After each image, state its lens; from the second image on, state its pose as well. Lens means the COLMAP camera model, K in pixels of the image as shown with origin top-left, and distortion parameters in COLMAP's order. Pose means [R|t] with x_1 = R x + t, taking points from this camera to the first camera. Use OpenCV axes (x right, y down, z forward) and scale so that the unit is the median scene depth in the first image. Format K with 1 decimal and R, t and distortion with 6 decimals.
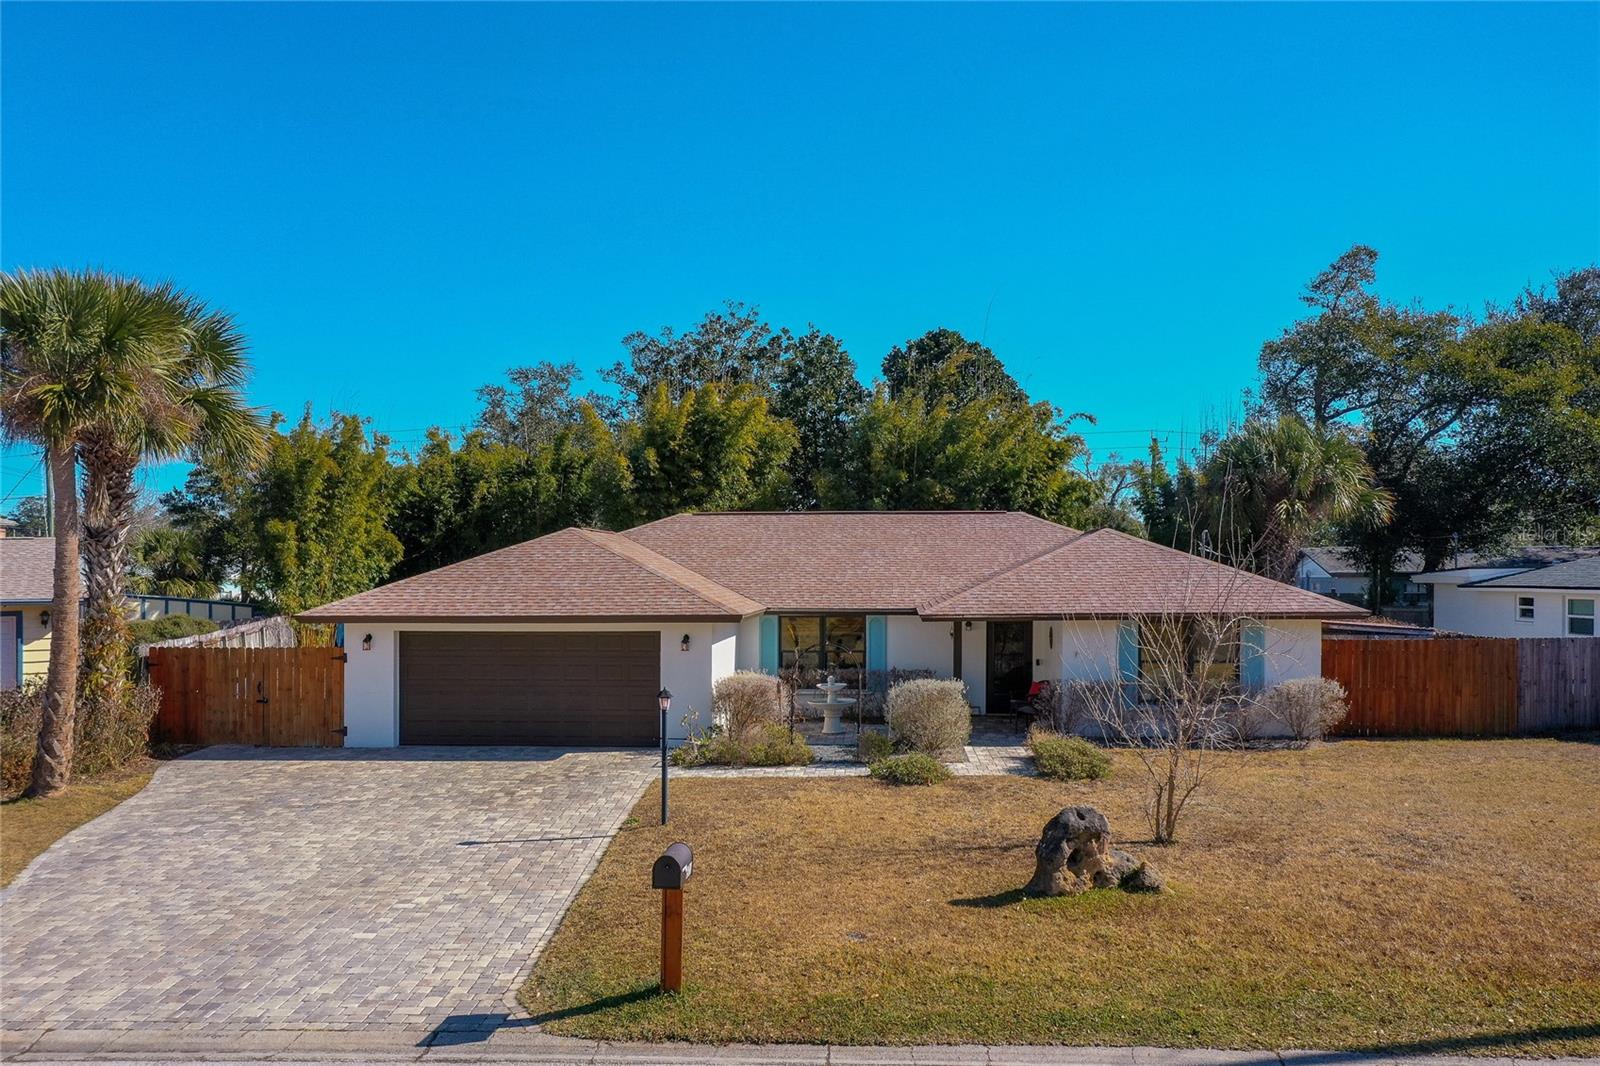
lens RADIAL K [[1342.8, 0, 800.8], [0, 1342.8, 616.3], [0, 0, 1]] dist [0.015034, 0.039954]
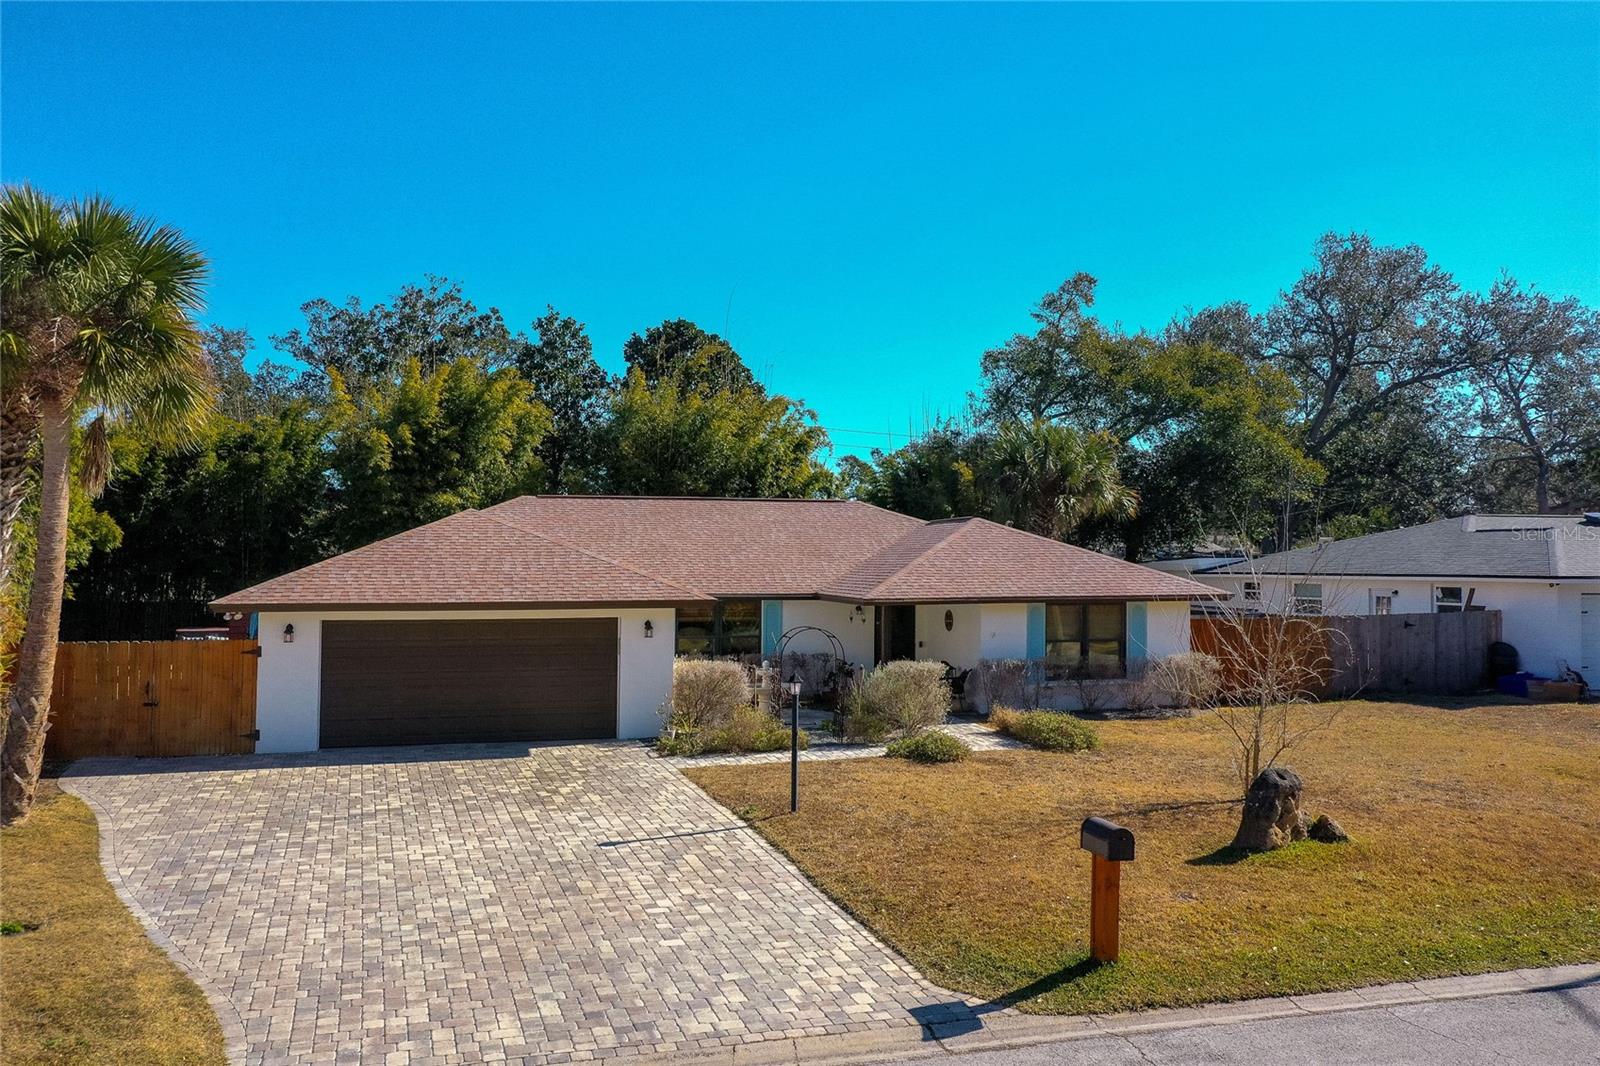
lens RADIAL K [[1347.0, 0, 800.0], [0, 1347.0, 533.0], [0, 0, 1]] dist [0.013039, 0.023727]
pose [[0.941519, 0.010874, 0.336784, -0.311184], [0.007204, 0.998601, -0.052381, 0.002181], [-0.336883, 0.051744, 0.940124, 0.044523]]
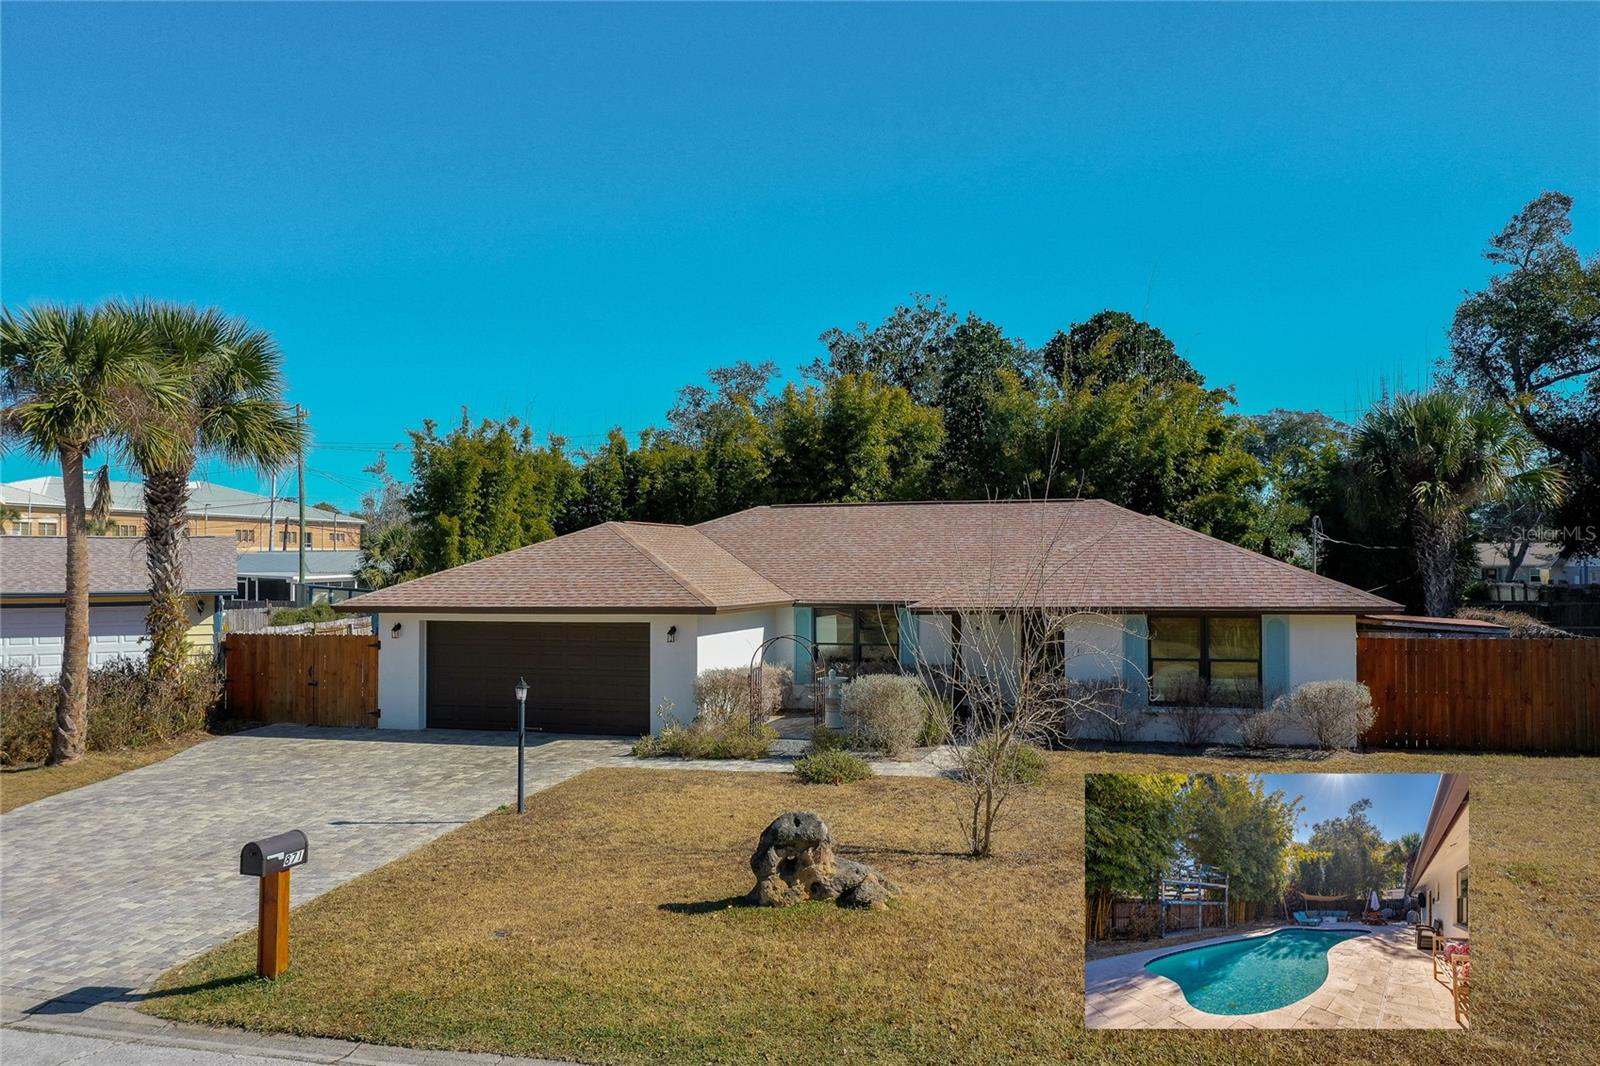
lens RADIAL K [[1330.2, 0, 791.0], [0, 1330.2, 566.8], [0, 0, 1]] dist [0.028035, 0.012162]
pose [[0.968242, -0.002776, -0.249999, 0.253074], [-0.004718, 0.999557, -0.029372, -0.002051], [0.249970, 0.029618, 0.967801, 0.049682]]
